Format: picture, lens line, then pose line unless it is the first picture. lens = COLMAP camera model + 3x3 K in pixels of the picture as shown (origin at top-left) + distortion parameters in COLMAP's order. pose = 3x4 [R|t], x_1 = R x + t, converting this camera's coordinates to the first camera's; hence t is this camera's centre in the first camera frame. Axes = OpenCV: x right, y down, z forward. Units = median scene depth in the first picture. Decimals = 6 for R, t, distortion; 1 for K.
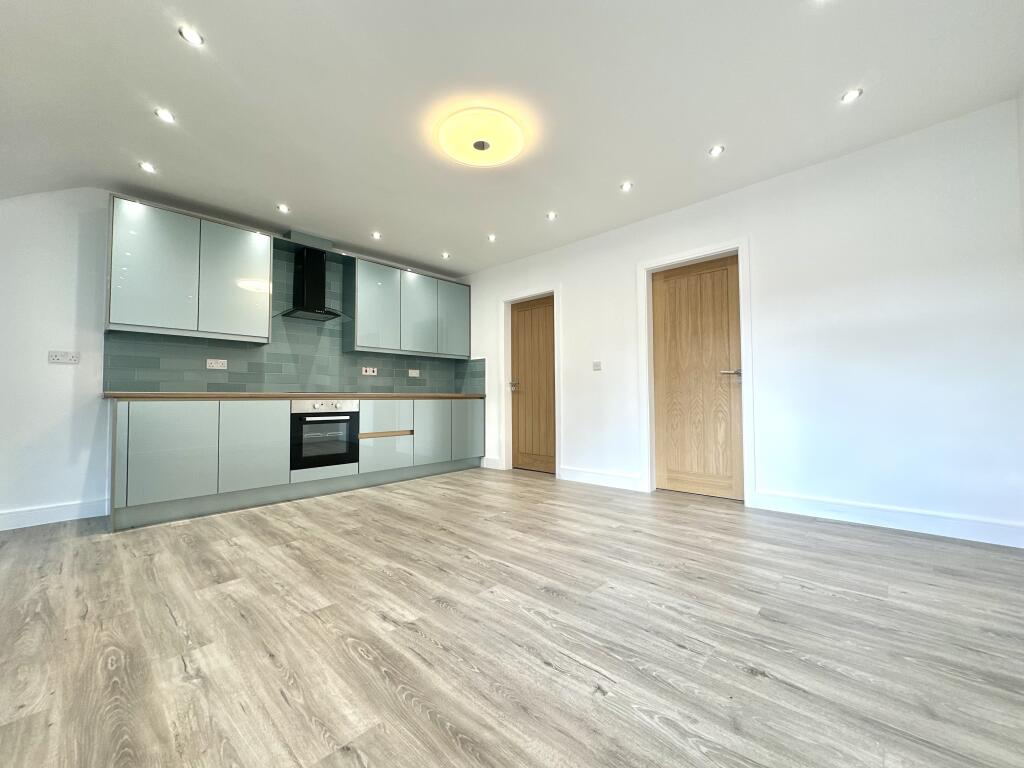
lens RADIAL K [[407.6, 0, 512.0], [0, 407.6, 384.8], [0, 0, 1]] dist [-0.001332, -0.000172]
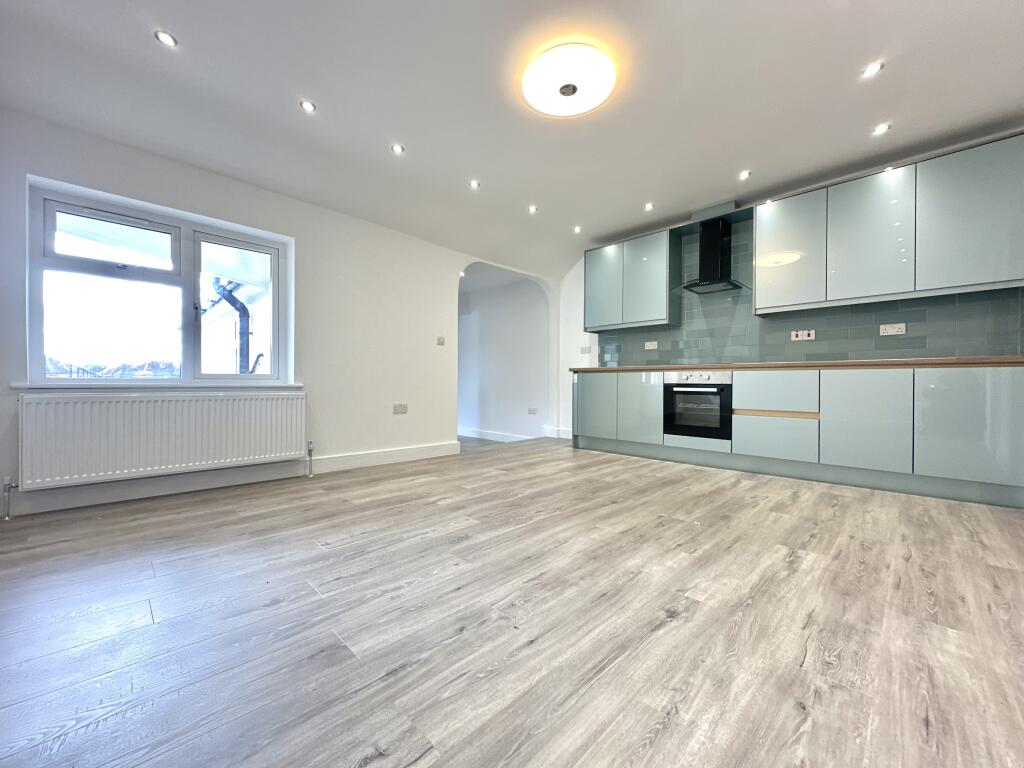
lens RADIAL K [[407.6, 0, 510.3], [0, 407.6, 386.2], [0, 0, 1]] dist [-0.001332, -0.000172]
pose [[-0.031058, 0.014849, -0.999407, 0.602979], [0.028870, 0.999486, 0.013953, 0.049458], [0.999101, -0.028420, -0.031471, 0.612788]]
